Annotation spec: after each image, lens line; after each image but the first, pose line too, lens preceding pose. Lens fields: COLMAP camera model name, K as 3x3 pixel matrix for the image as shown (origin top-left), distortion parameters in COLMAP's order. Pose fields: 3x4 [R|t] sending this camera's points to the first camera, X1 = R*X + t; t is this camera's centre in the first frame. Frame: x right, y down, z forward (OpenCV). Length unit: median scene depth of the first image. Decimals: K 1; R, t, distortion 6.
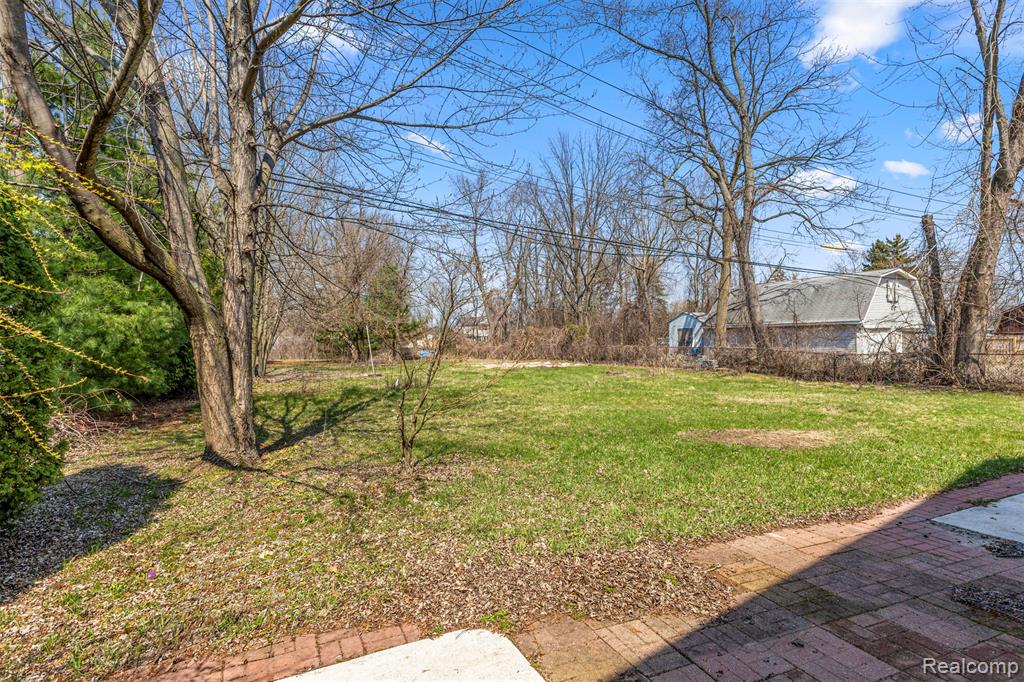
lens RADIAL K [[540.4, 0, 512.0], [0, 540.4, 341.0], [0, 0, 1]] dist [0.003712, 0.000434]
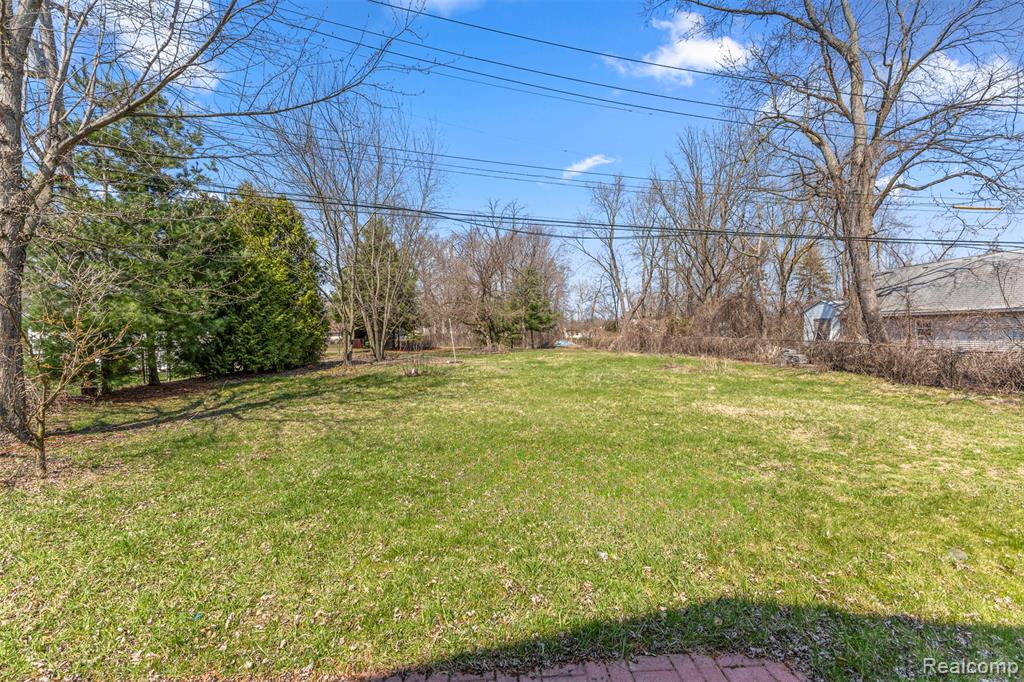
lens RADIAL K [[443.6, 0, 512.0], [0, 443.6, 341.0], [0, 0, 1]] dist [-0.001270, -0.000450]
pose [[0.917637, 0.006201, -0.397370, 0.160106], [0.002551, 0.999766, 0.021492, -0.003191], [0.397410, -0.020736, 0.917407, 0.118637]]
